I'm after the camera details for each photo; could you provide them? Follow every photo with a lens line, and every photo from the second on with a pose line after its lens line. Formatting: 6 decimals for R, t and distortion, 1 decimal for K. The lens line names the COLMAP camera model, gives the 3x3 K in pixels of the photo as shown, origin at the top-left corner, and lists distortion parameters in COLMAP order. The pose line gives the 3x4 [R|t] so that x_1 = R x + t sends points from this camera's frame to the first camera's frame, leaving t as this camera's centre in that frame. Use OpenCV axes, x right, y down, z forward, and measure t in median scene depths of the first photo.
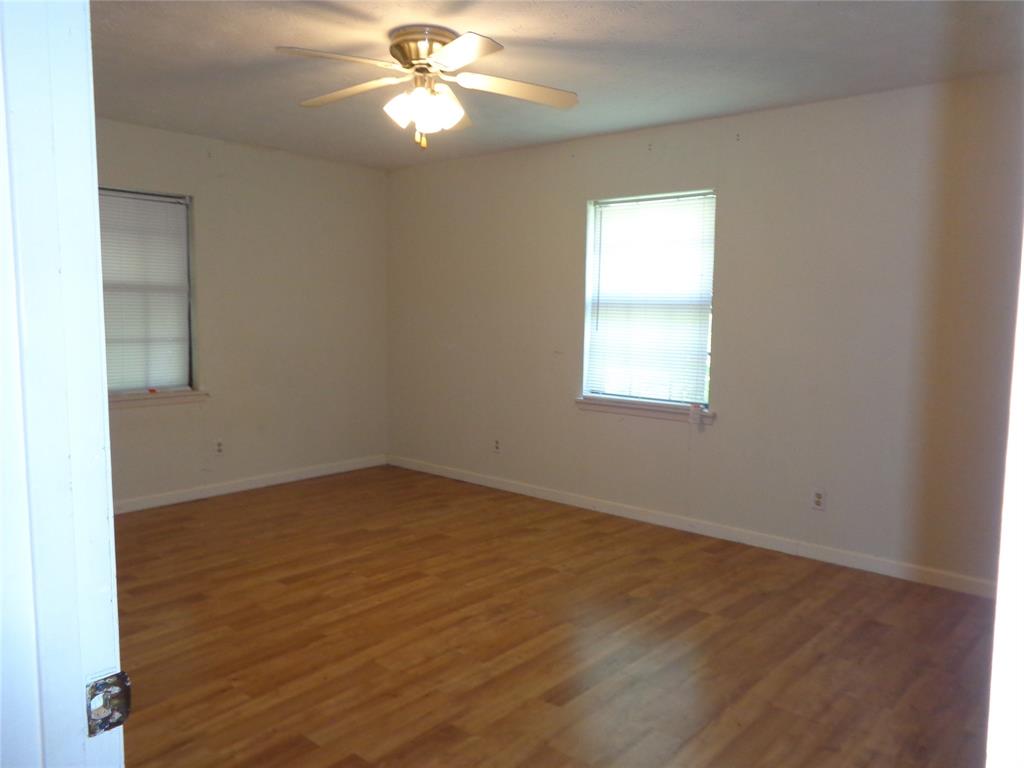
lens RADIAL K [[764.5, 0, 512.0], [0, 764.5, 384.0], [0, 0, 1]] dist [0.008005, 0.007199]
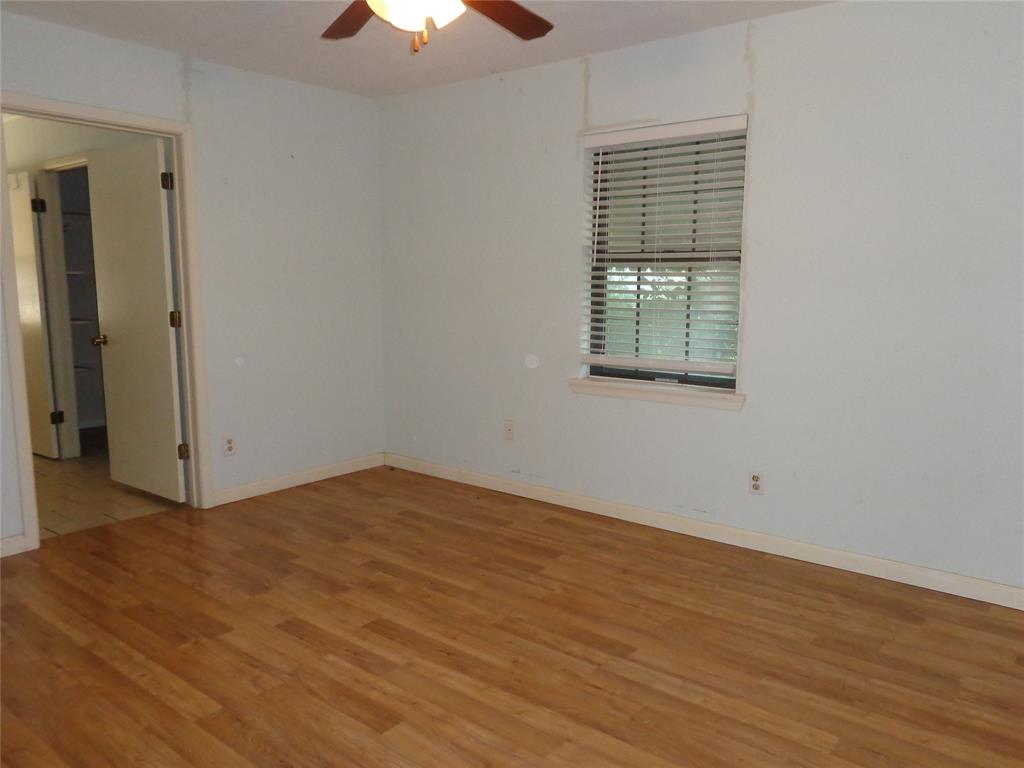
lens RADIAL K [[764.5, 0, 512.0], [0, 764.5, 384.0], [0, 0, 1]] dist [0.008005, 0.007199]
pose [[0.036290, 0.138856, -0.989647, 0.589631], [-0.100683, 0.985769, 0.134620, -0.101934], [0.994257, 0.094755, 0.049754, 0.968319]]
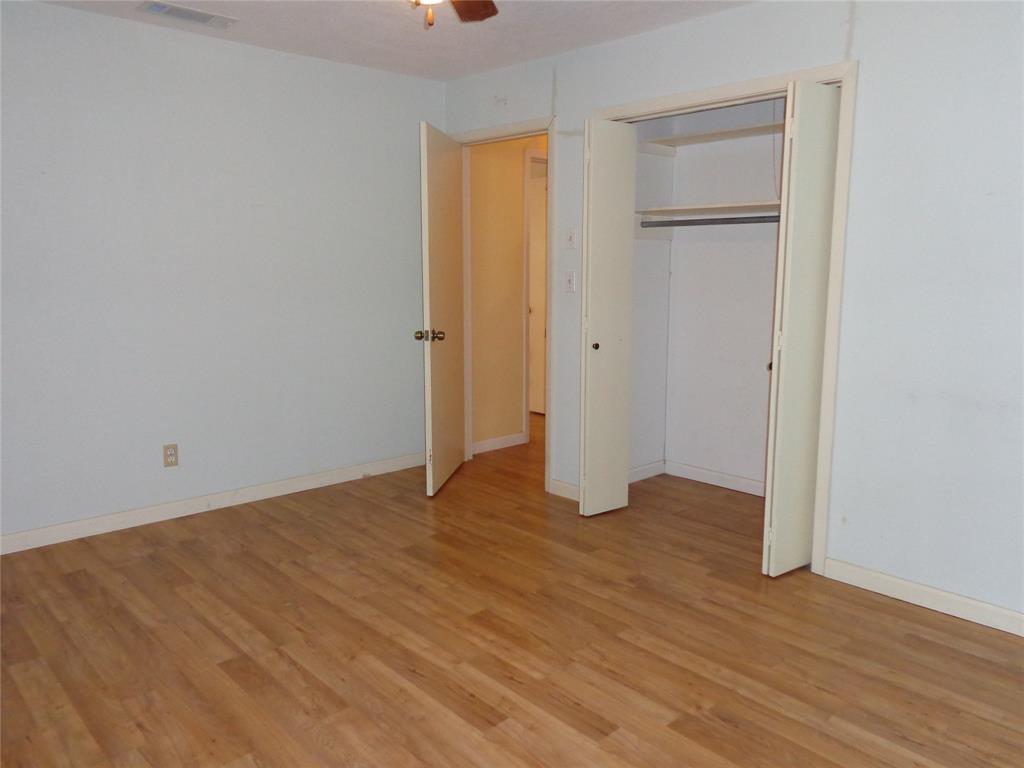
lens RADIAL K [[764.5, 0, 512.0], [0, 764.5, 384.0], [0, 0, 1]] dist [0.008005, 0.007199]
pose [[0.108413, -0.166382, 0.980083, -1.320128], [0.098102, 0.982873, 0.156004, -0.096974], [-0.989254, 0.079235, 0.122879, 0.688803]]
